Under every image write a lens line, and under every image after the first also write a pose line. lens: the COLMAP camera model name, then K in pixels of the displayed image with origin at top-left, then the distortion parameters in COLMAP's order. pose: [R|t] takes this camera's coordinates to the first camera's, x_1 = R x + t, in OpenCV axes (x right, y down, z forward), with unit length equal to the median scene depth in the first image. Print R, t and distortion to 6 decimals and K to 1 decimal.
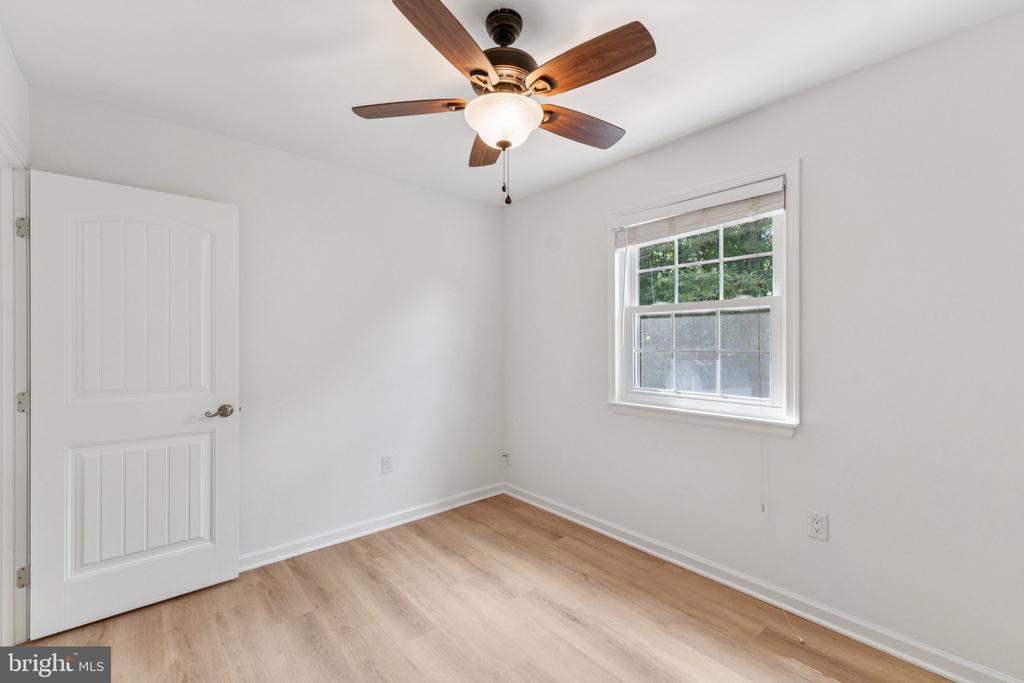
lens RADIAL K [[432.0, 0, 531.8], [0, 432.0, 343.8], [0, 0, 1]] dist [0.001962, 0.000263]
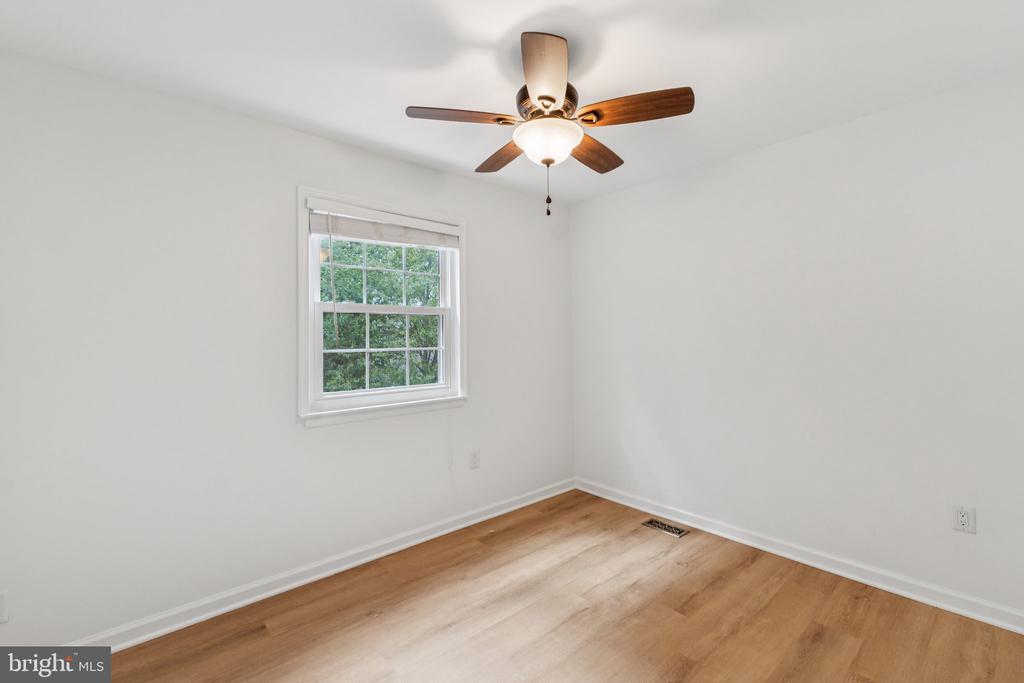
lens RADIAL K [[432.9, 0, 513.4], [0, 432.9, 335.4], [0, 0, 1]] dist [0.002997, 0.000271]
pose [[0.020923, 0.004420, 0.999771, -0.789839], [0.014021, 0.999891, -0.004714, -0.013523], [-0.999683, 0.014117, 0.020859, 0.734943]]
